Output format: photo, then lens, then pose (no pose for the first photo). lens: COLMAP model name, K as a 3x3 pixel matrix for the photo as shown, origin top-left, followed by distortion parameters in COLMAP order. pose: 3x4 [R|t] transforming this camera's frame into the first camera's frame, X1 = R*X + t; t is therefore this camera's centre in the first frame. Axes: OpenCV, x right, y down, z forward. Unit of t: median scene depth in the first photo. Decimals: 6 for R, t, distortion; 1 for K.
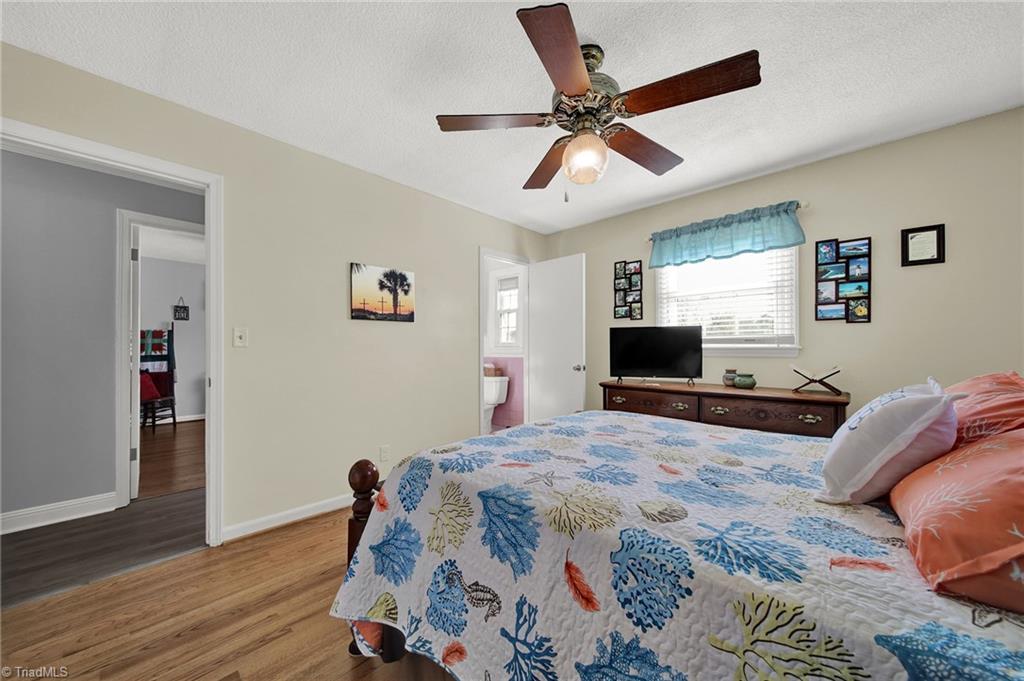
lens RADIAL K [[366.2, 0, 512.0], [0, 366.2, 340.5], [0, 0, 1]] dist [0.002238, -0.003083]
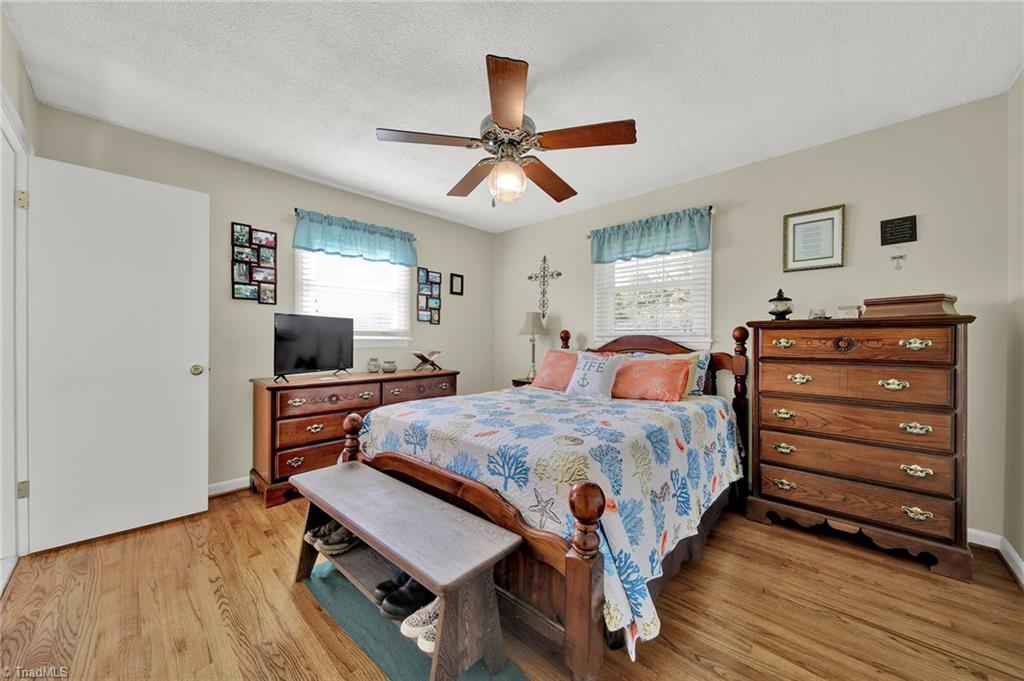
lens RADIAL K [[366.2, 0, 512.0], [0, 366.2, 340.5], [0, 0, 1]] dist [0.002238, -0.003083]
pose [[0.005432, -0.000736, 0.999985, -0.608836], [-0.024164, 0.999708, 0.000867, 0.012431], [-0.999693, -0.024169, 0.005412, 0.591787]]
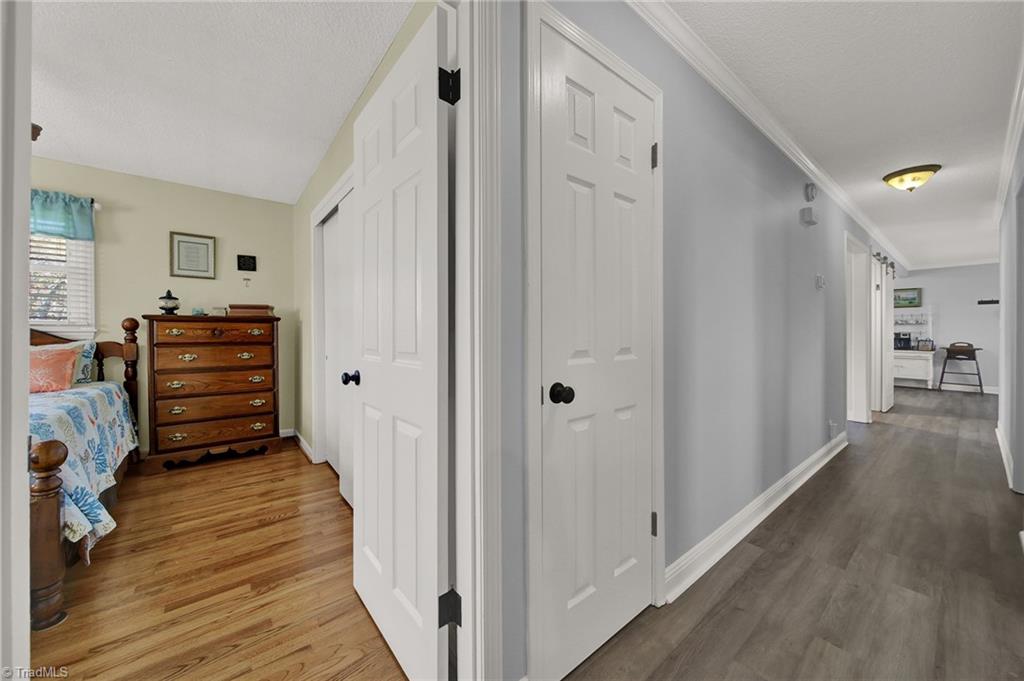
lens RADIAL K [[369.1, 0, 511.7], [0, 369.1, 336.3], [0, 0, 1]] dist [0.000800, -0.003684]
pose [[-0.989766, -0.003899, 0.142645, -1.007008], [-0.004640, 0.999977, -0.004864, 0.018719], [-0.142623, -0.005476, -0.989762, 1.004875]]
